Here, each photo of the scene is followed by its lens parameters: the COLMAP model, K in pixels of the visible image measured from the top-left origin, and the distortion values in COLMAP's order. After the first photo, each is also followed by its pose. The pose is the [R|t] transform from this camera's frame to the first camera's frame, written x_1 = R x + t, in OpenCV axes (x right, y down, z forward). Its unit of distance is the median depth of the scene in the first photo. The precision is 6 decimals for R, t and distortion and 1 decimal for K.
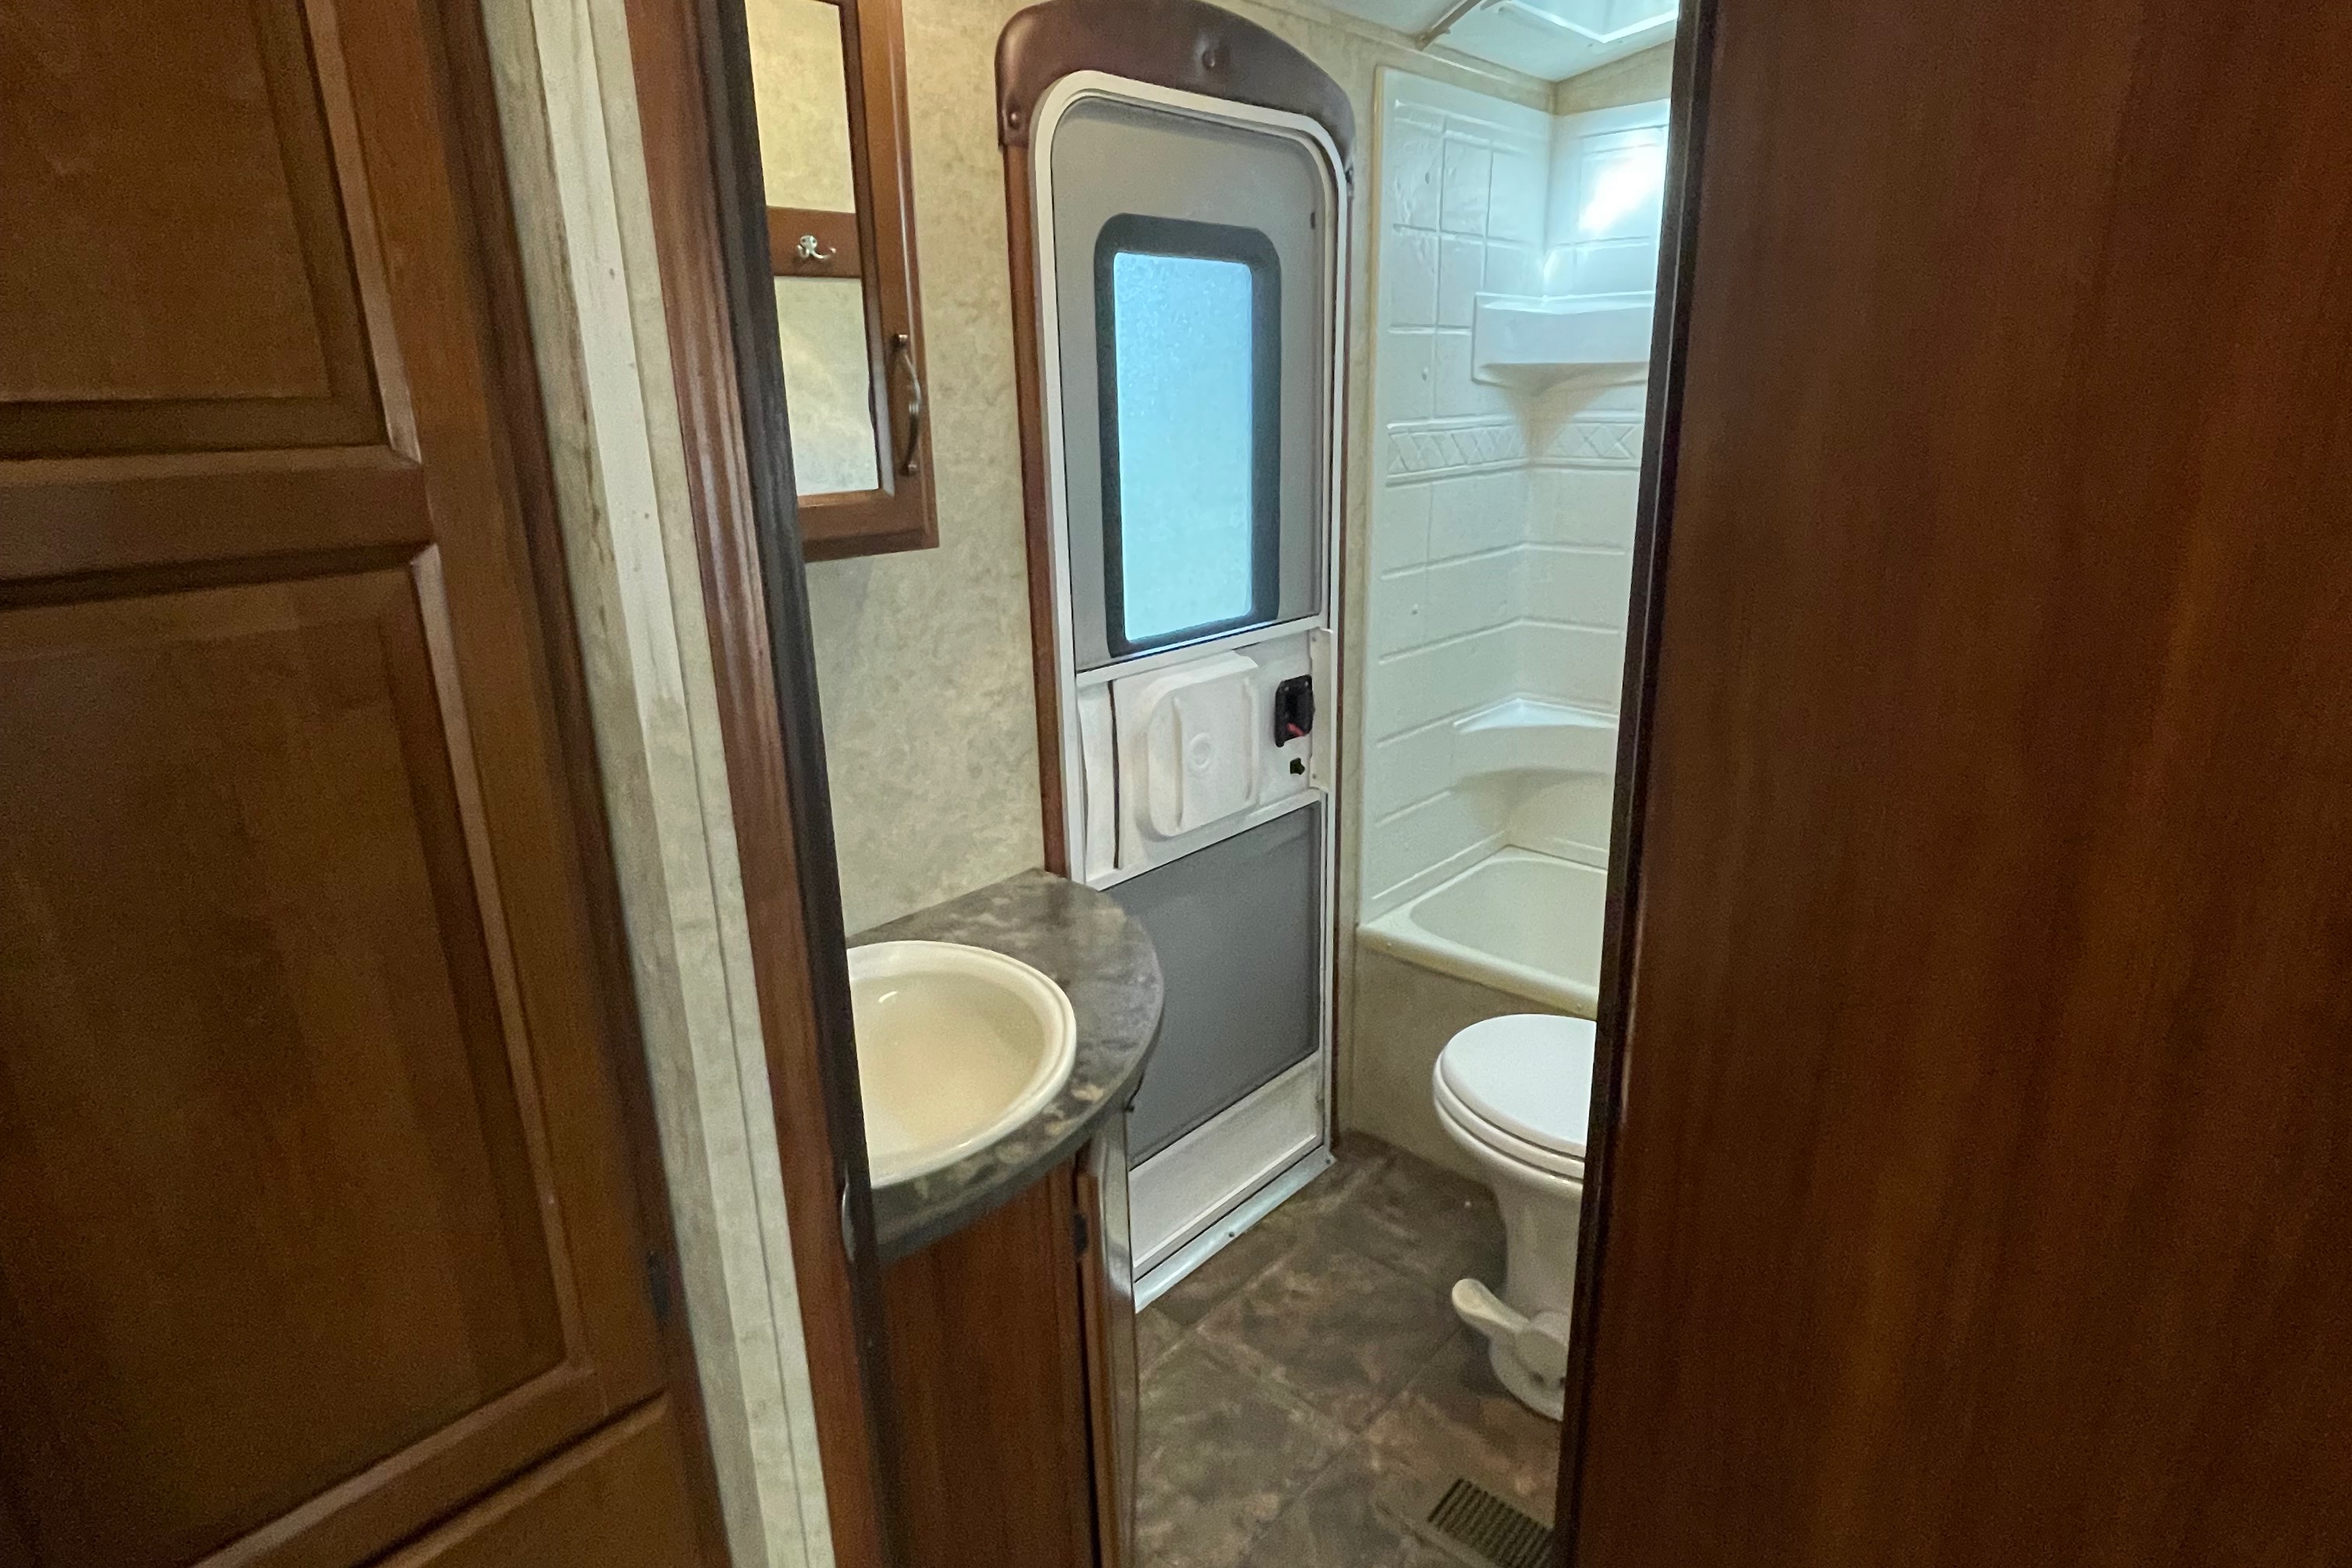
lens RADIAL K [[1283.1, 0, 1176.0], [0, 1283.1, 784.0], [0, 0, 1]] dist [0.040680, 0.000071]
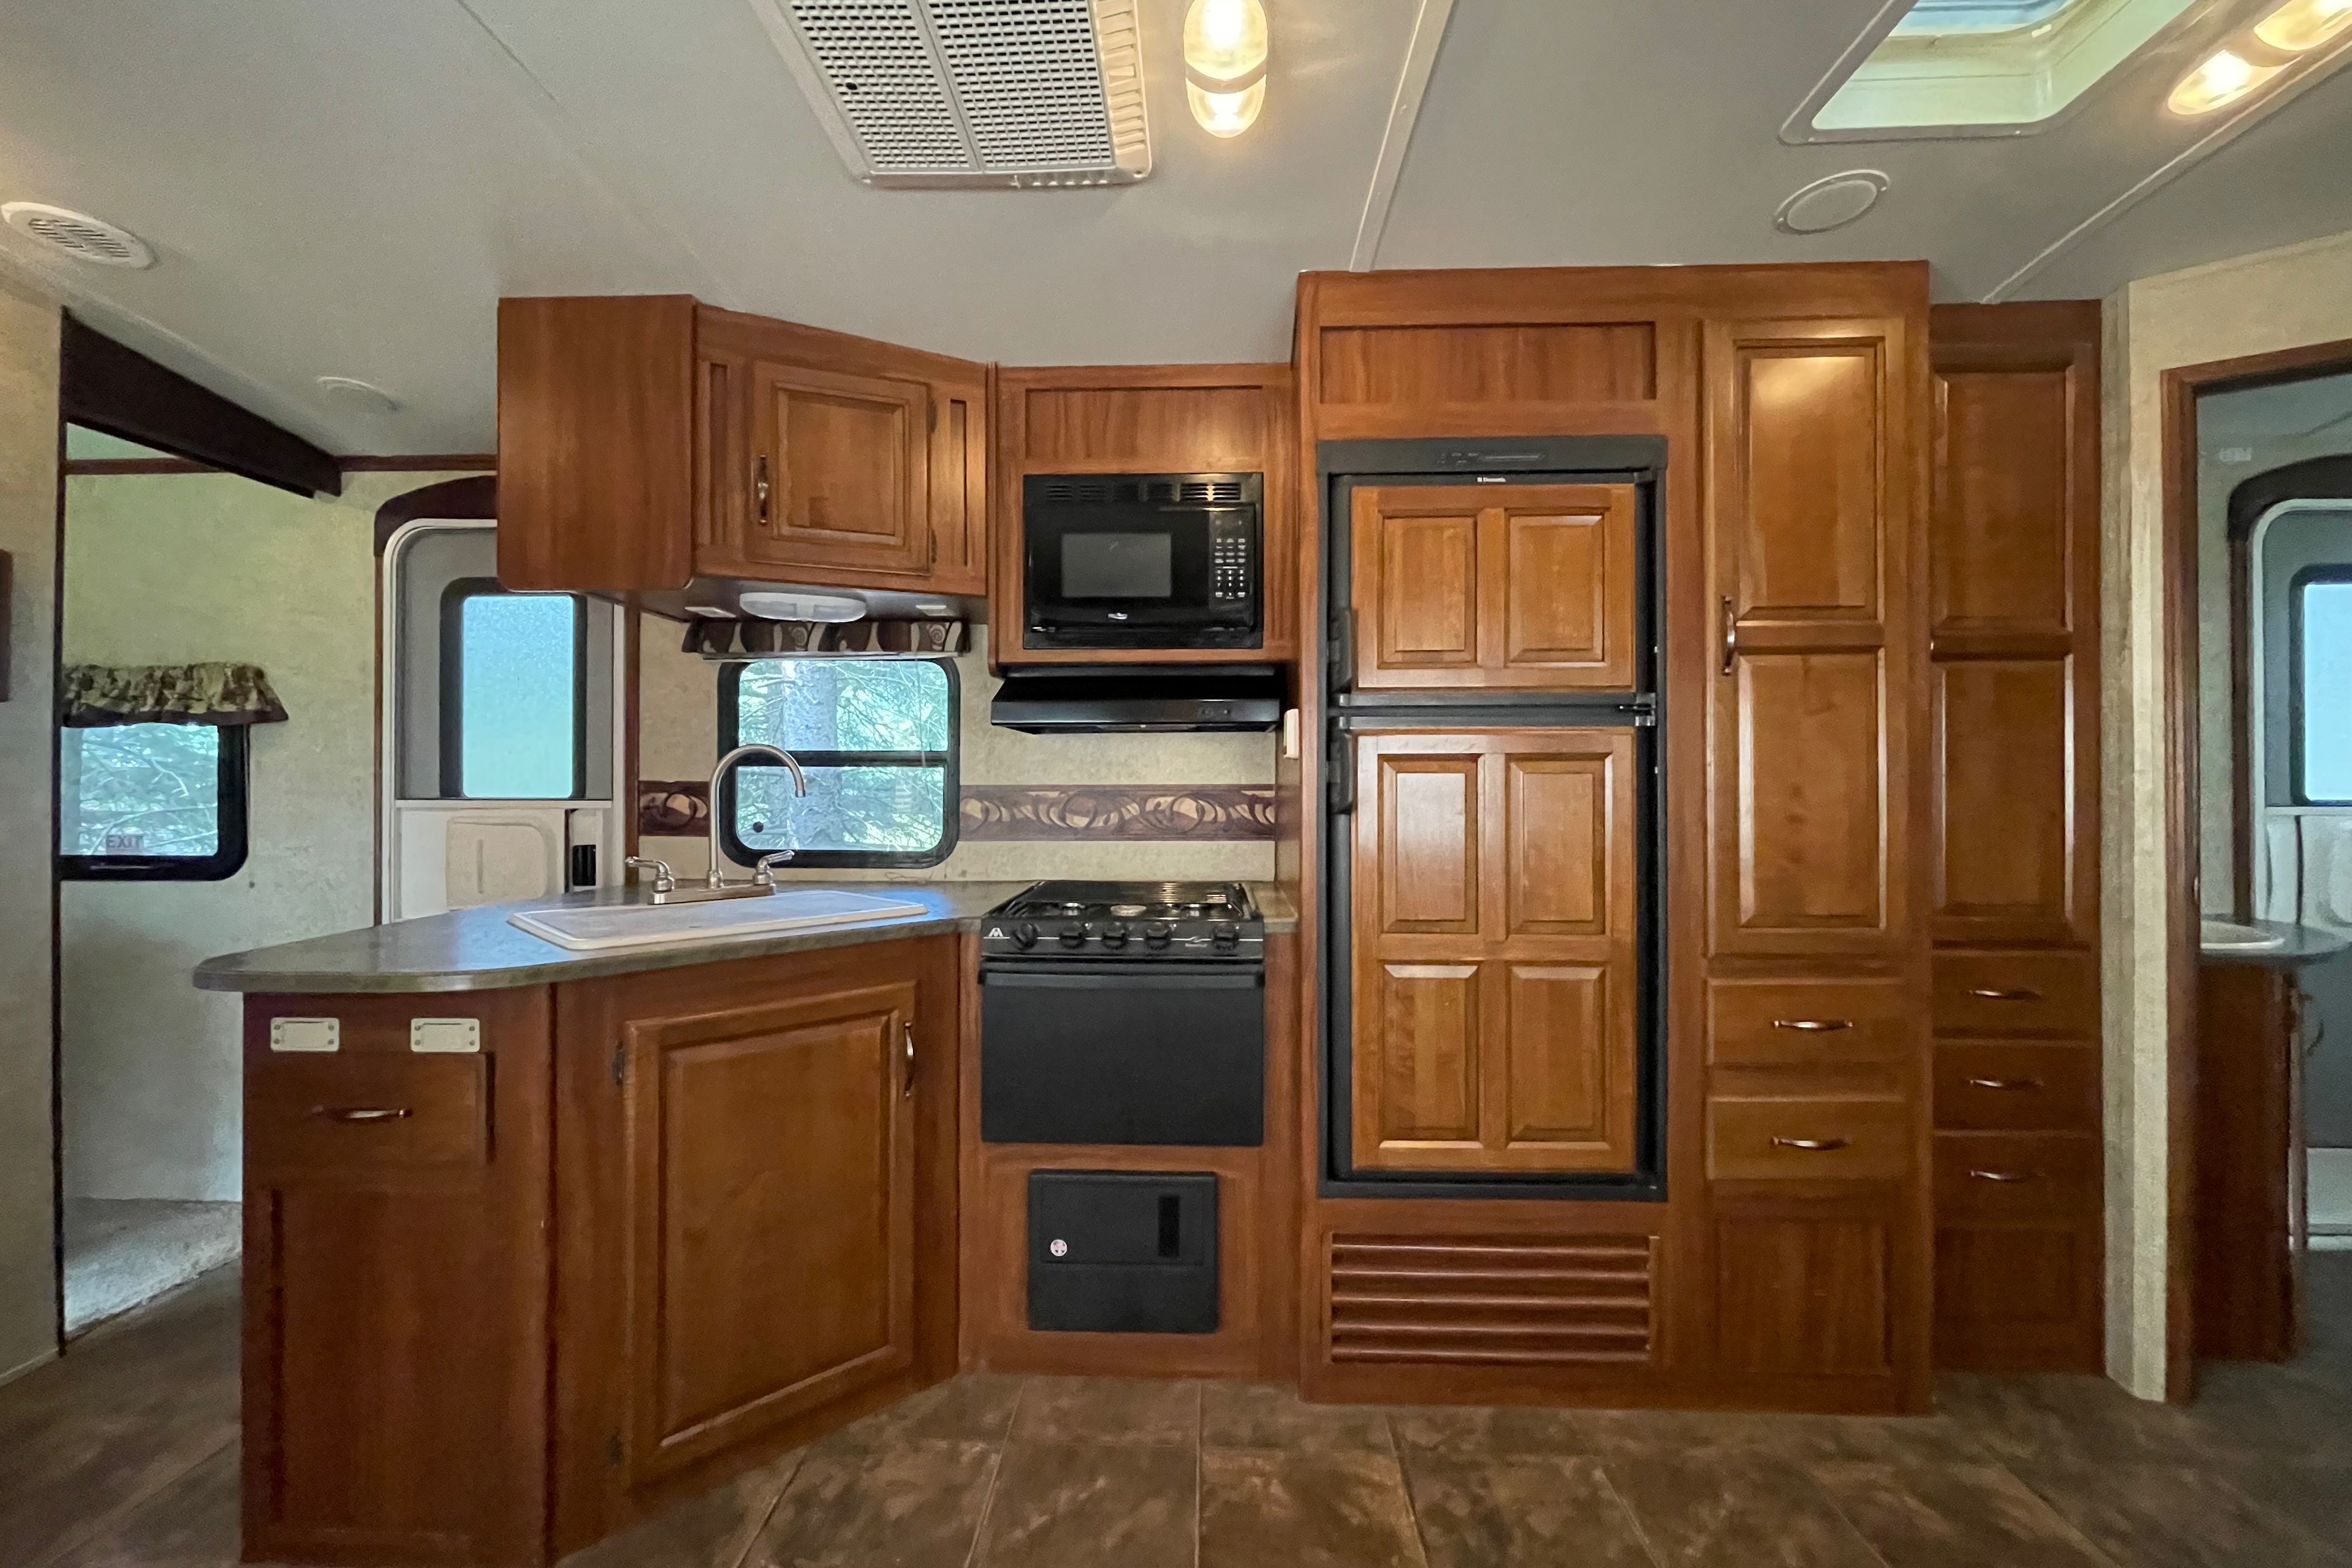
lens RADIAL K [[906.0, 0, 1176.0], [0, 906.0, 784.0], [0, 0, 1]] dist [0.000576, 0.000117]
pose [[0.643794, 0.003217, -0.765192, -0.089964], [-0.226938, 0.955804, -0.186915, 0.462935], [0.730772, 0.293986, 0.616071, -0.879605]]
